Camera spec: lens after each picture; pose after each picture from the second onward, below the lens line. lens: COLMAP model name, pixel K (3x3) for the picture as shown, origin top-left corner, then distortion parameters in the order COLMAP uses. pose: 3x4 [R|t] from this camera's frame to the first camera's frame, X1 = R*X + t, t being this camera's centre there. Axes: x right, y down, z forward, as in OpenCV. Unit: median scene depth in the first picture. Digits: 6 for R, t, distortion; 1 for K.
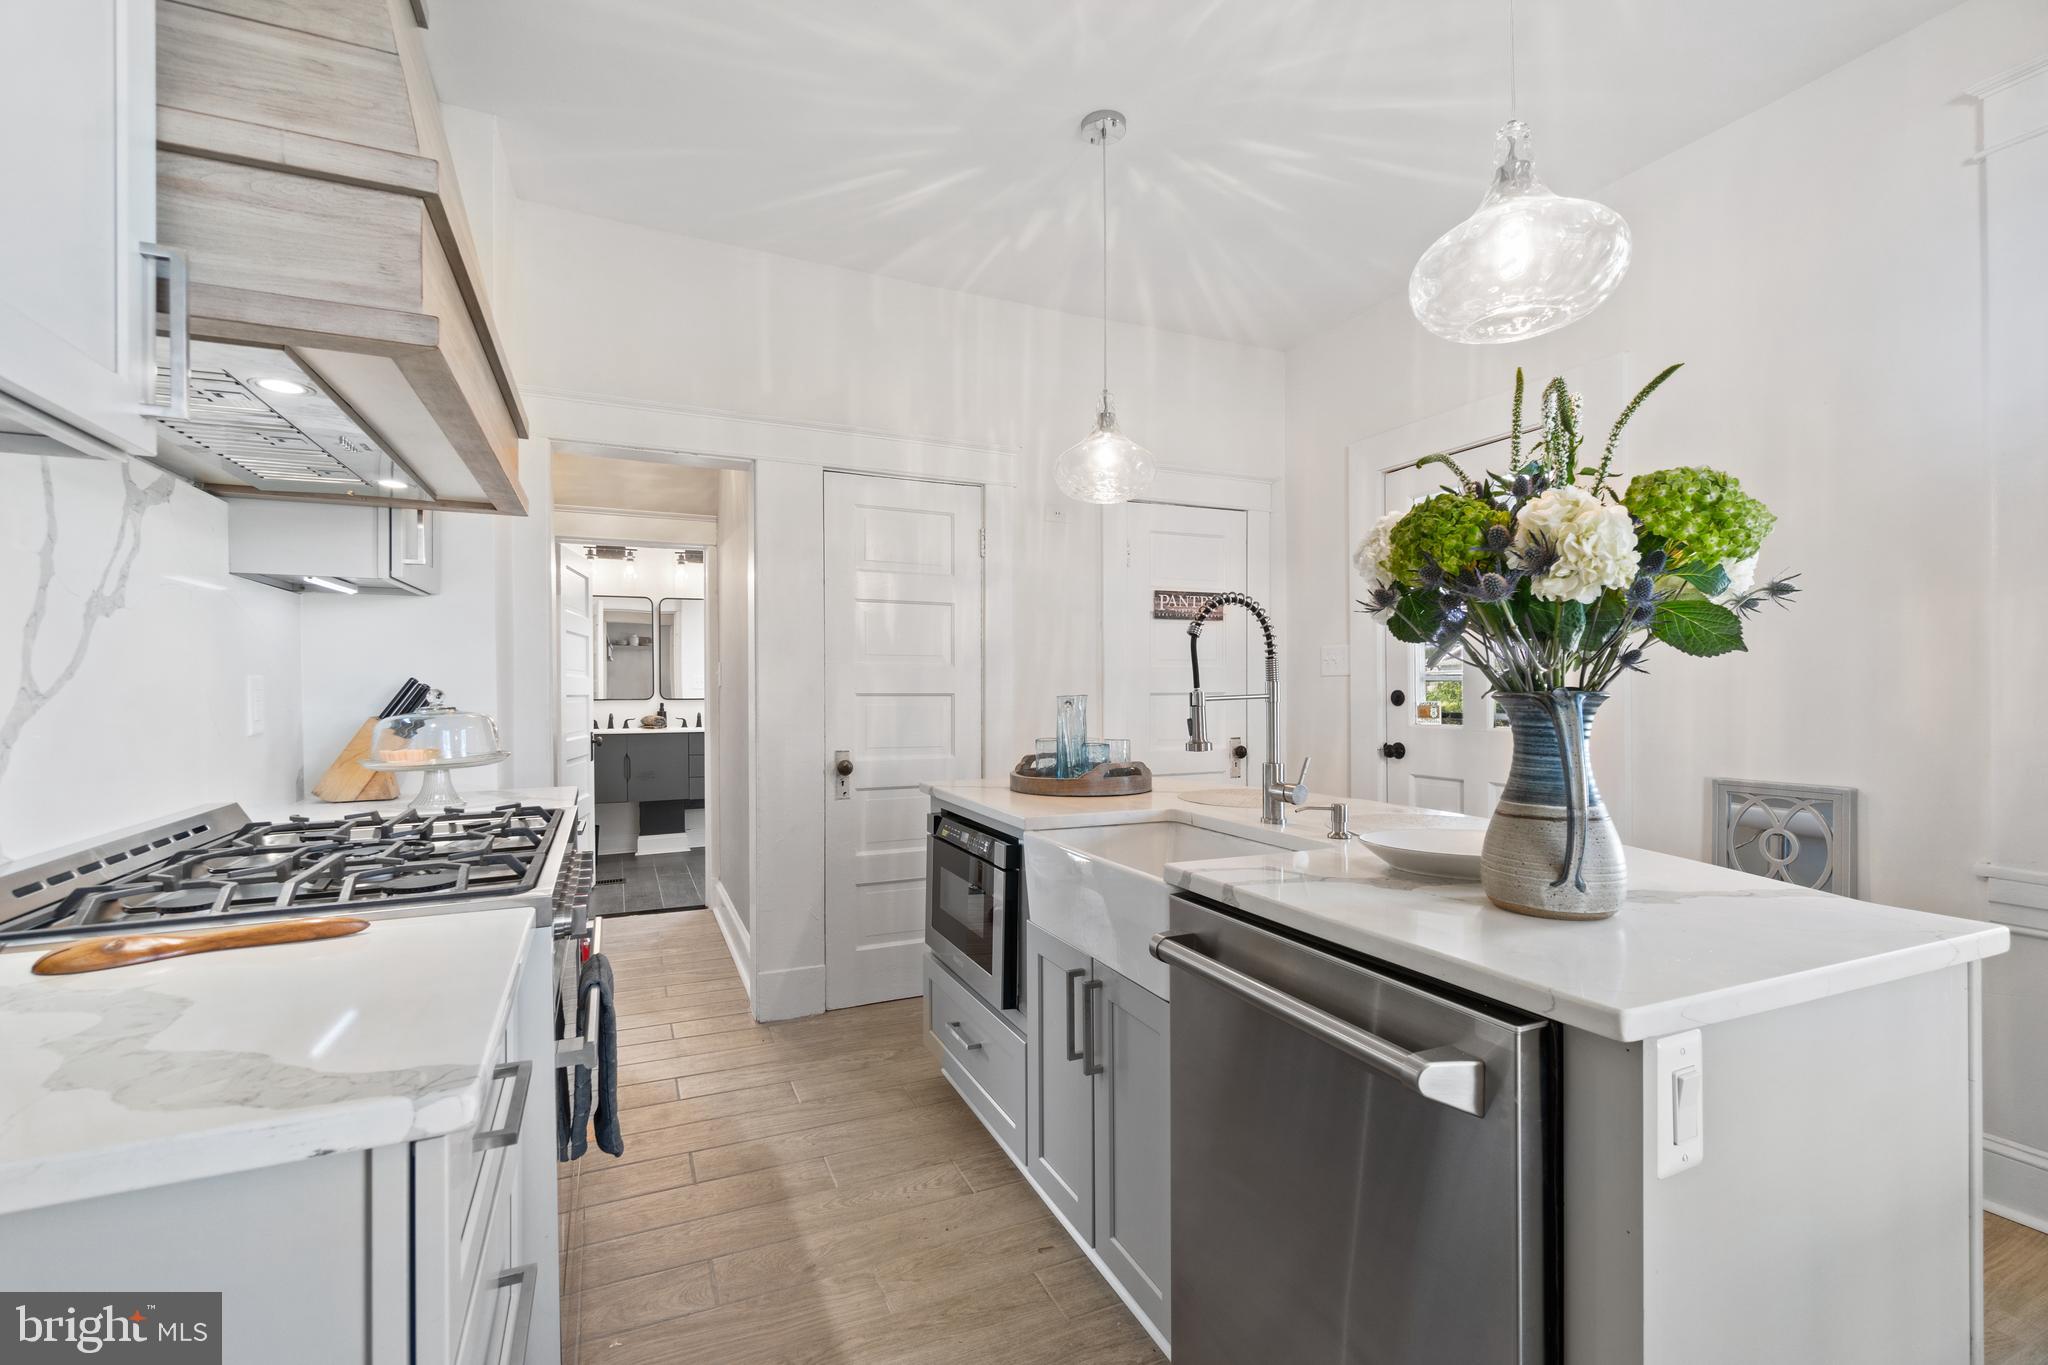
lens RADIAL K [[886.8, 0, 1019.3], [0, 886.8, 683.9], [0, 0, 1]] dist [0.001979, -0.000260]
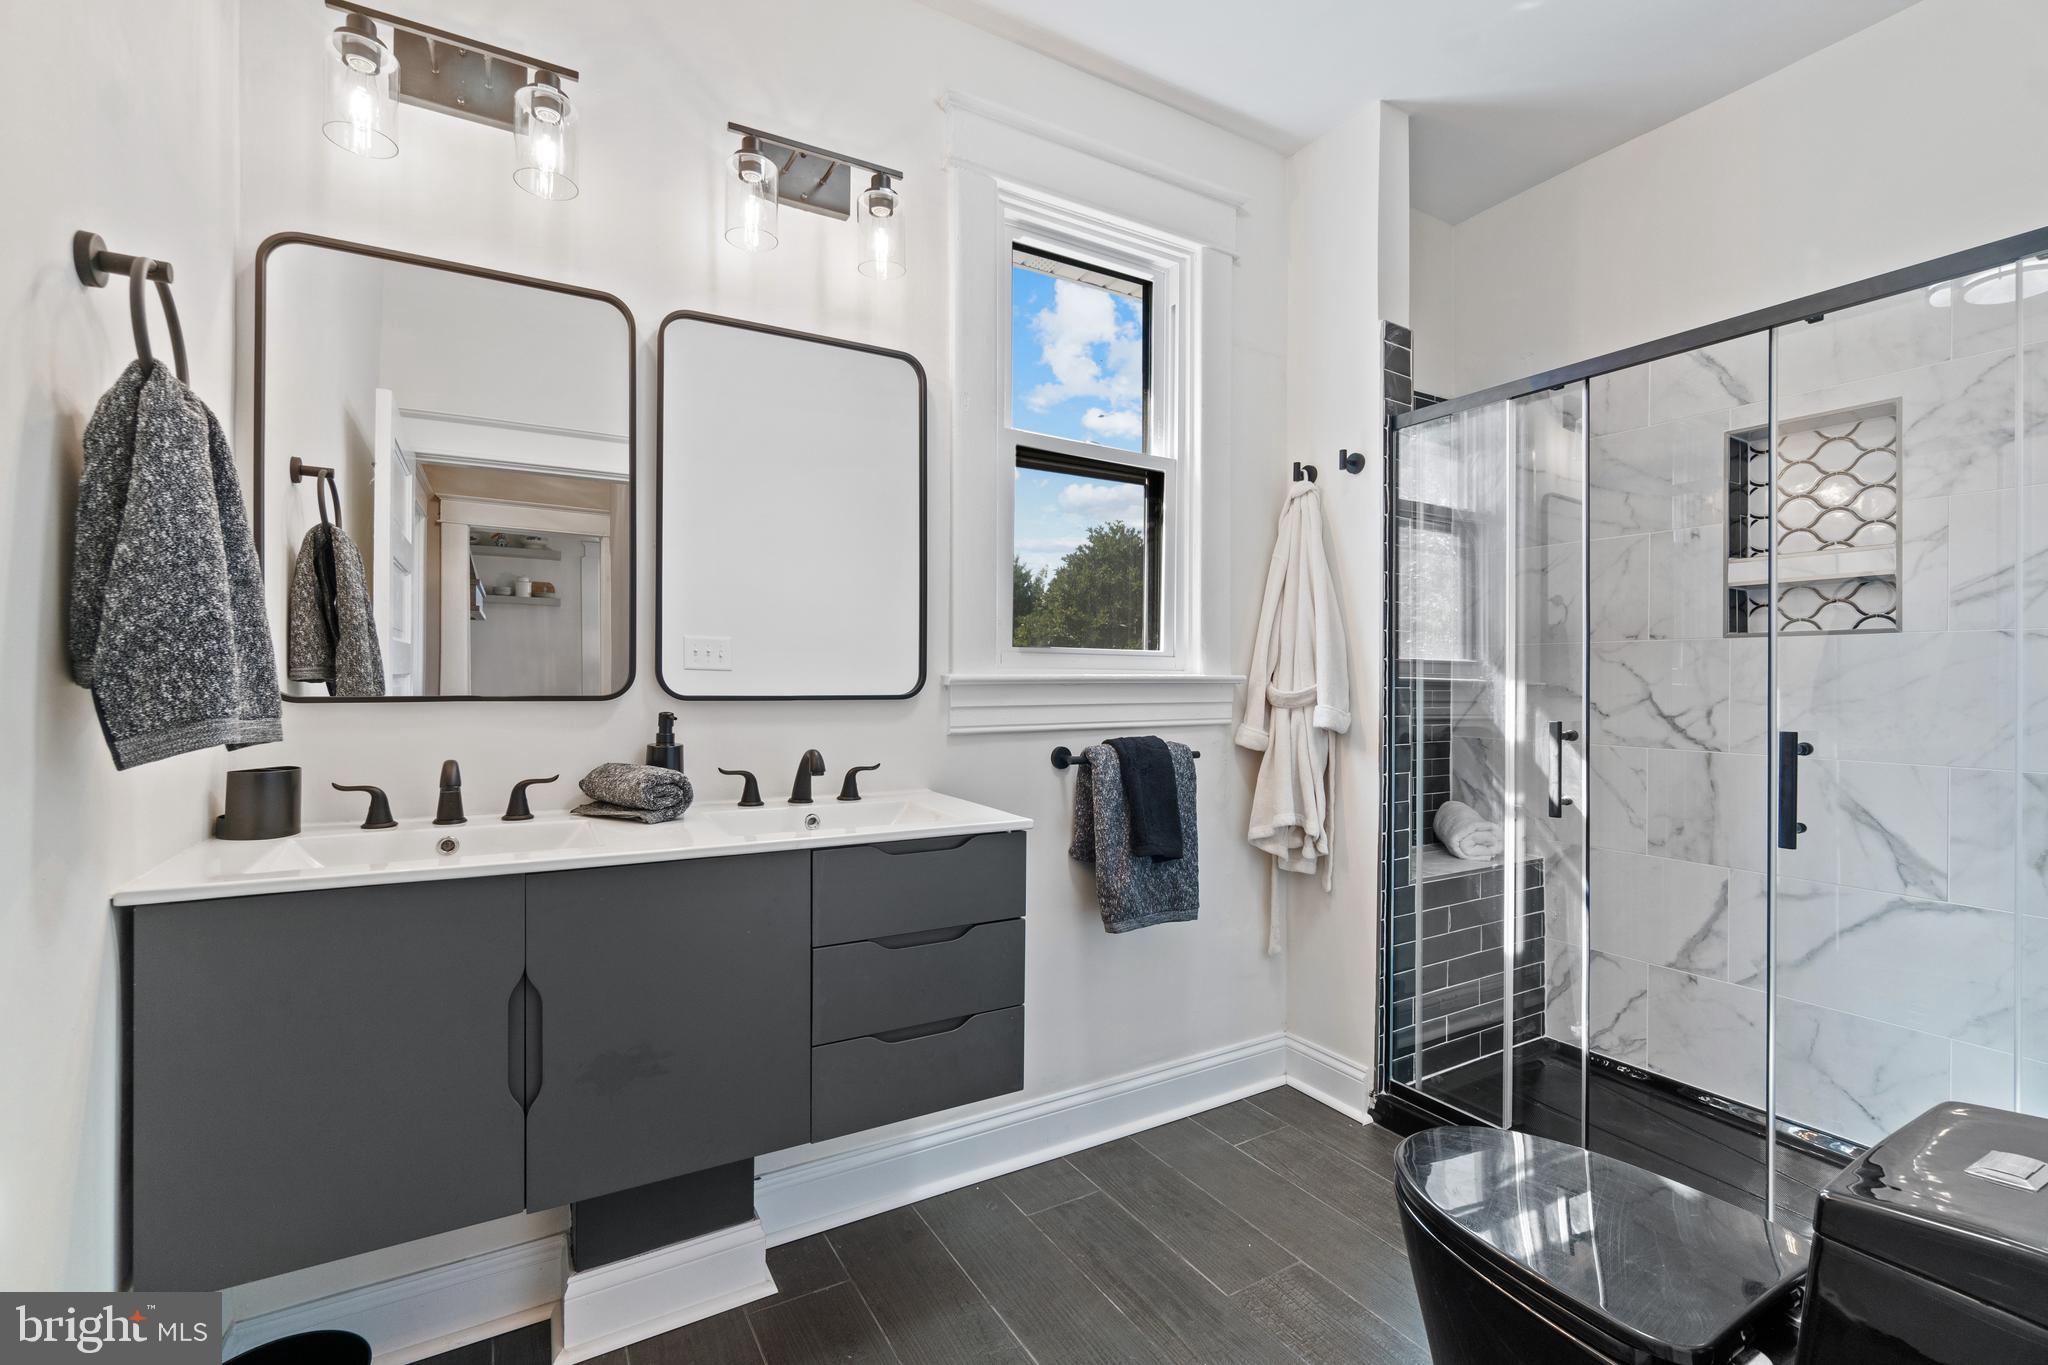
lens RADIAL K [[886.8, 0, 1018.8], [0, 886.8, 674.7], [0, 0, 1]] dist [0.001979, -0.000260]
pose [[0.994439, 0.006696, 0.105097, -0.328980], [-0.007433, 0.999950, 0.006618, 0.008058], [-0.105048, -0.007363, 0.994440, 0.735741]]
